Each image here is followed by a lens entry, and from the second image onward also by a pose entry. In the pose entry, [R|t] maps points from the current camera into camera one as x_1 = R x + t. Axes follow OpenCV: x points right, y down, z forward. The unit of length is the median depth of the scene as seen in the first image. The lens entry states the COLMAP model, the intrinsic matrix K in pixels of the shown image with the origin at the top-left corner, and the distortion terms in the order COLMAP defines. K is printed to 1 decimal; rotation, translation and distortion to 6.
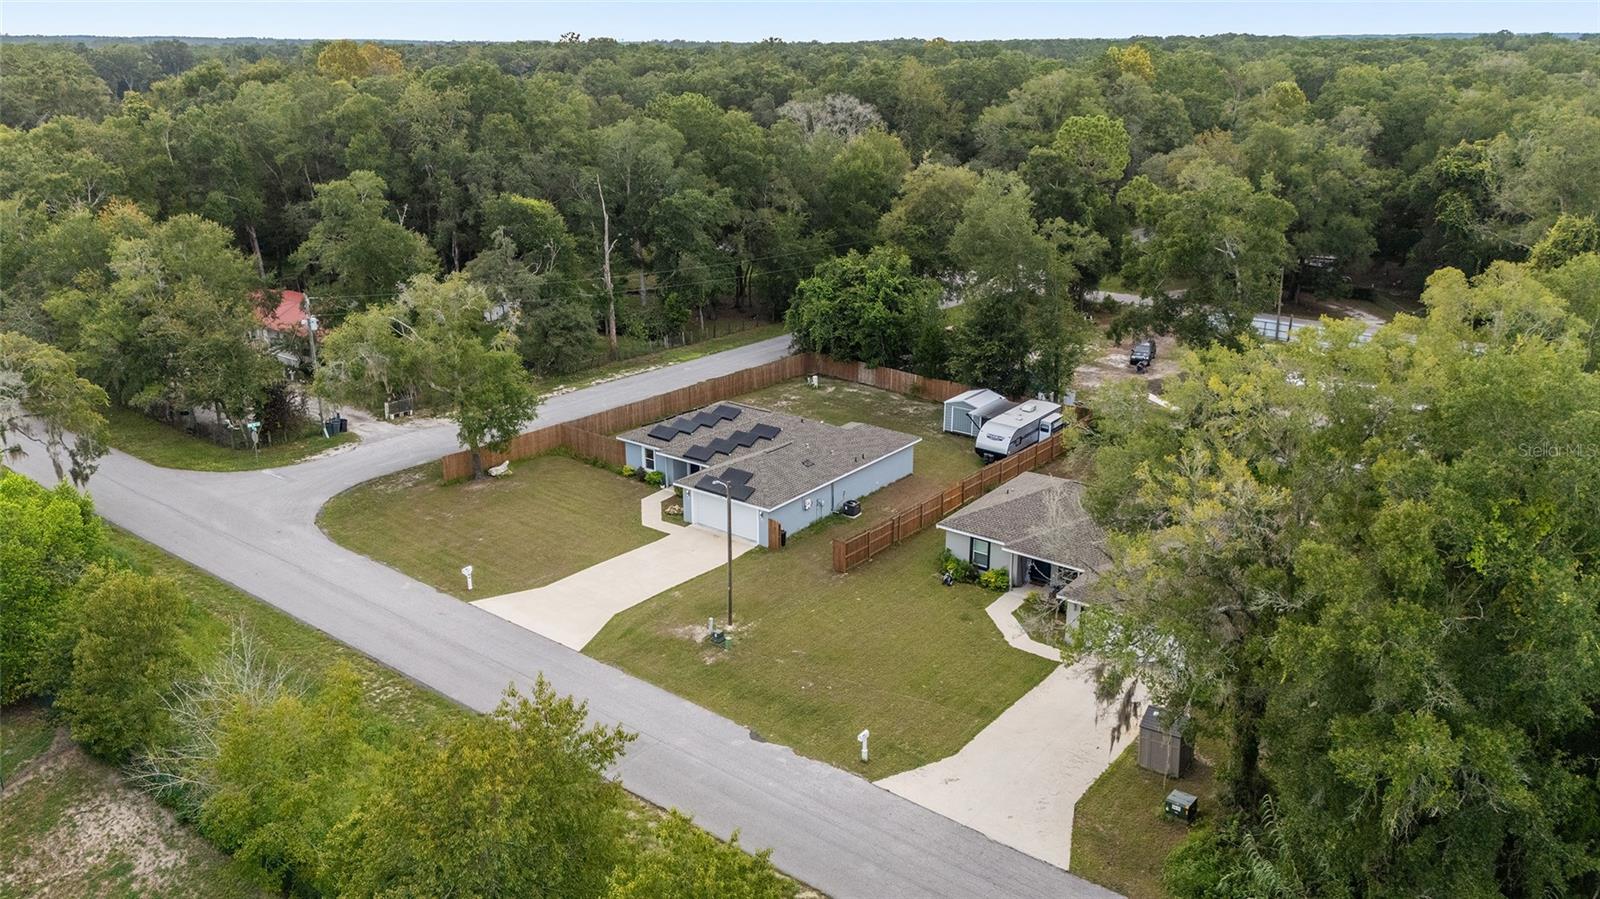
lens RADIAL K [[1207.5, 0, 801.3], [0, 1207.5, 405.7], [0, 0, 1]] dist [0.060142, -0.003314]
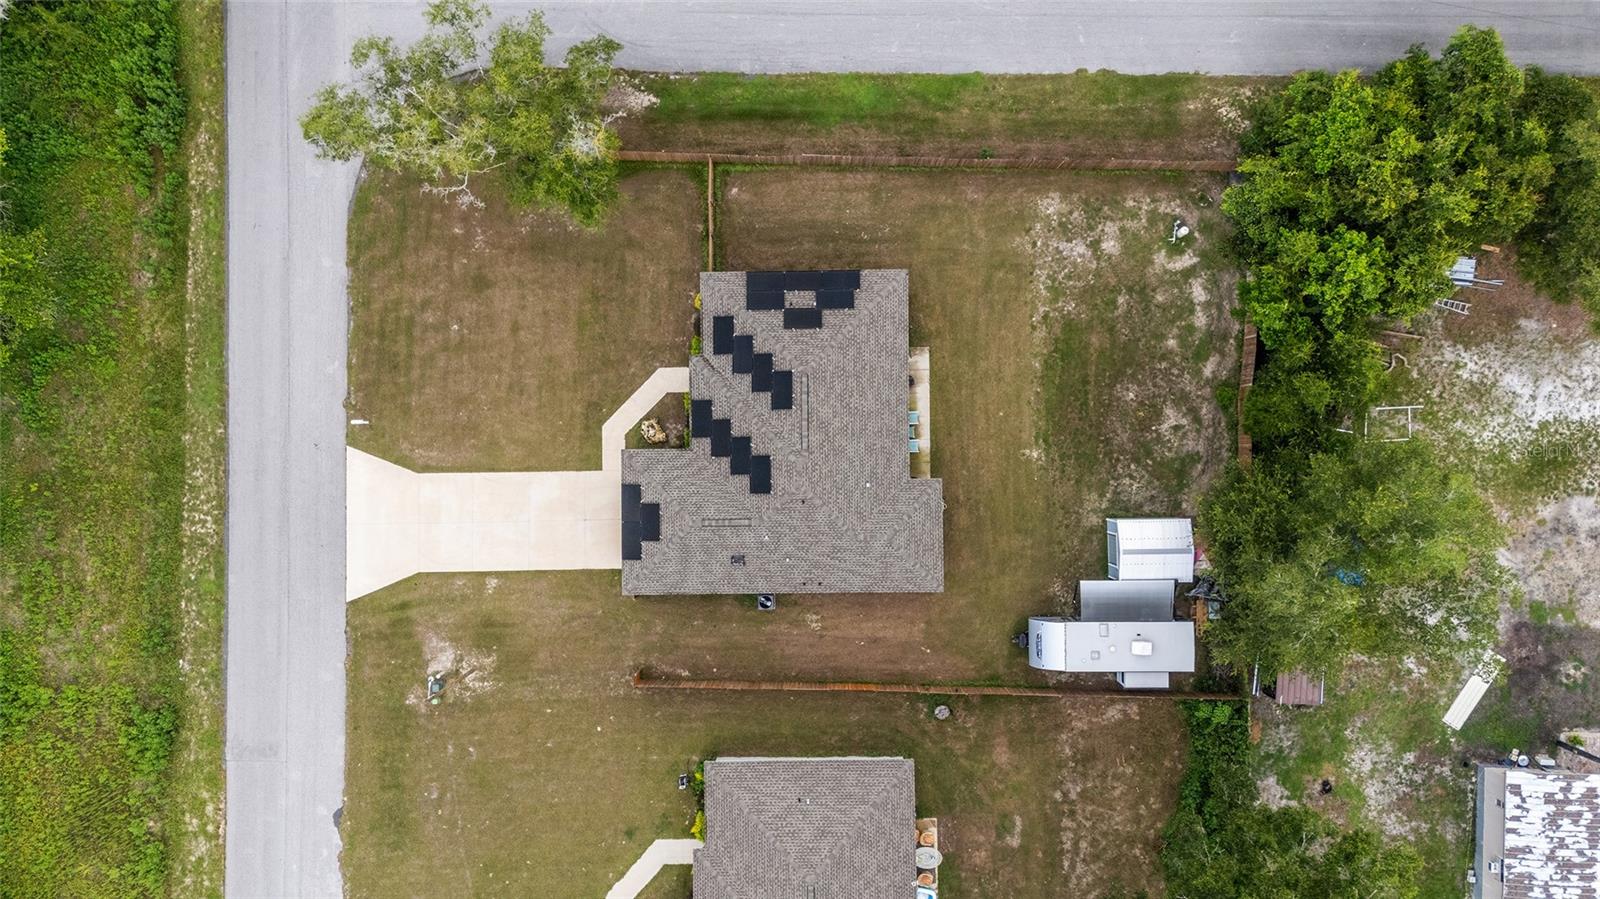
lens RADIAL K [[1173.8, 0, 803.4], [0, 1173.8, 446.3], [0, 0, 1]] dist [0.087861, -0.095983]
pose [[0.614241, 0.788965, -0.015576, -0.015956], [-0.207174, 0.180277, 0.961550, -0.744196], [0.761437, -0.587397, 0.274186, 0.851112]]
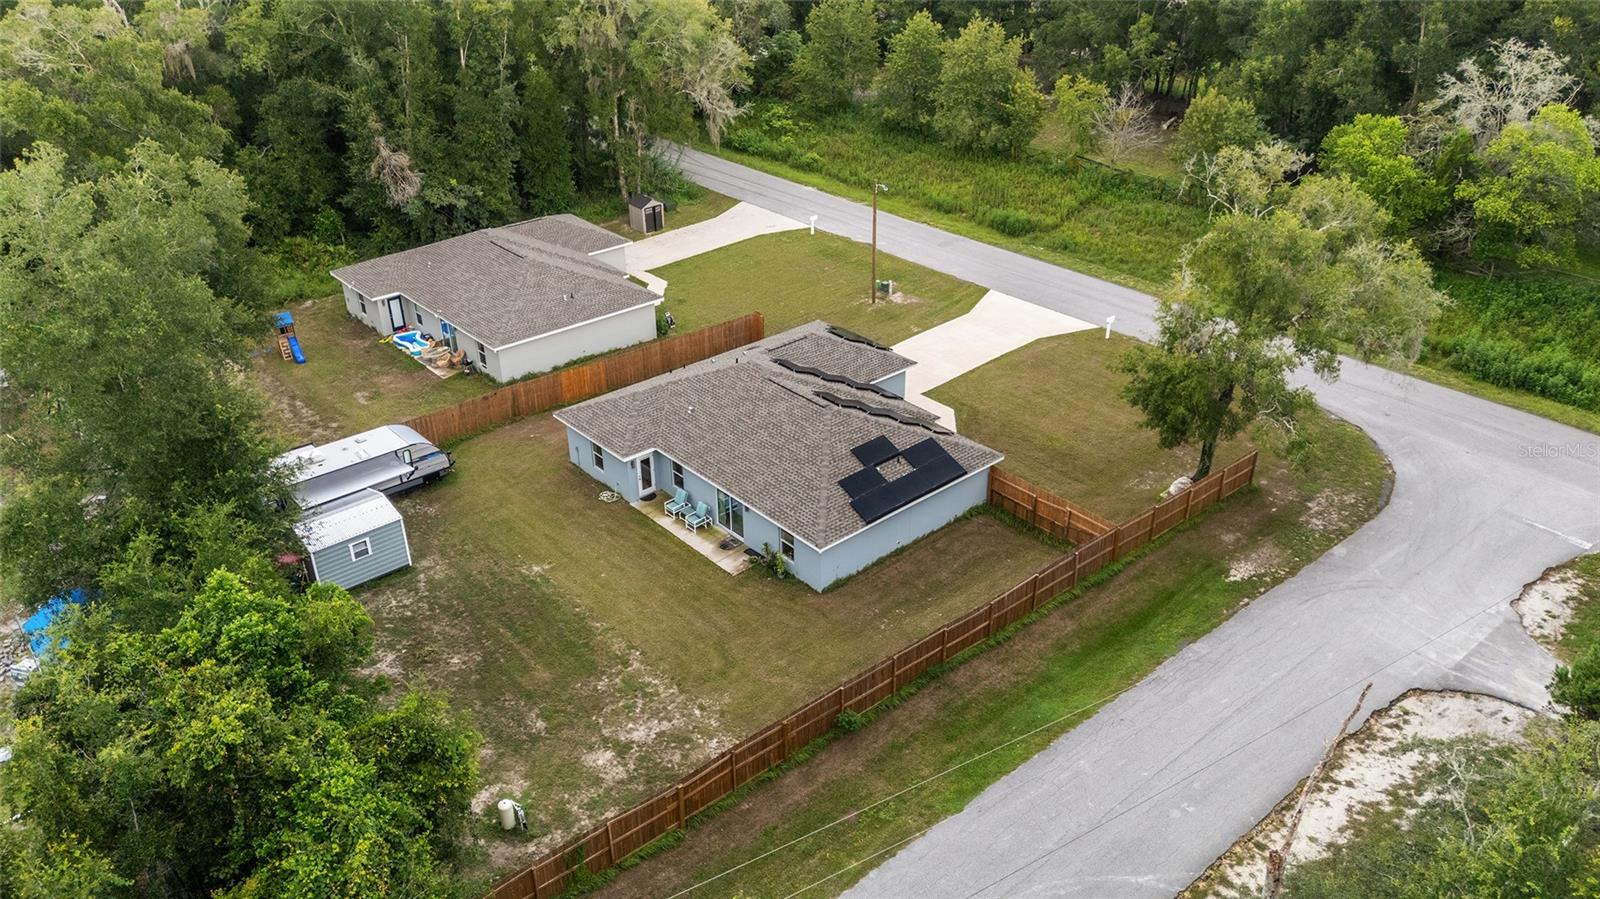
lens RADIAL K [[1173.8, 0, 803.4], [0, 1173.8, 446.3], [0, 0, 1]] dist [0.087861, -0.095983]
pose [[-0.980576, -0.091942, 0.173256, -0.169775], [0.059179, 0.703475, 0.708252, -0.461213], [-0.187000, 0.704748, -0.684369, 1.568254]]
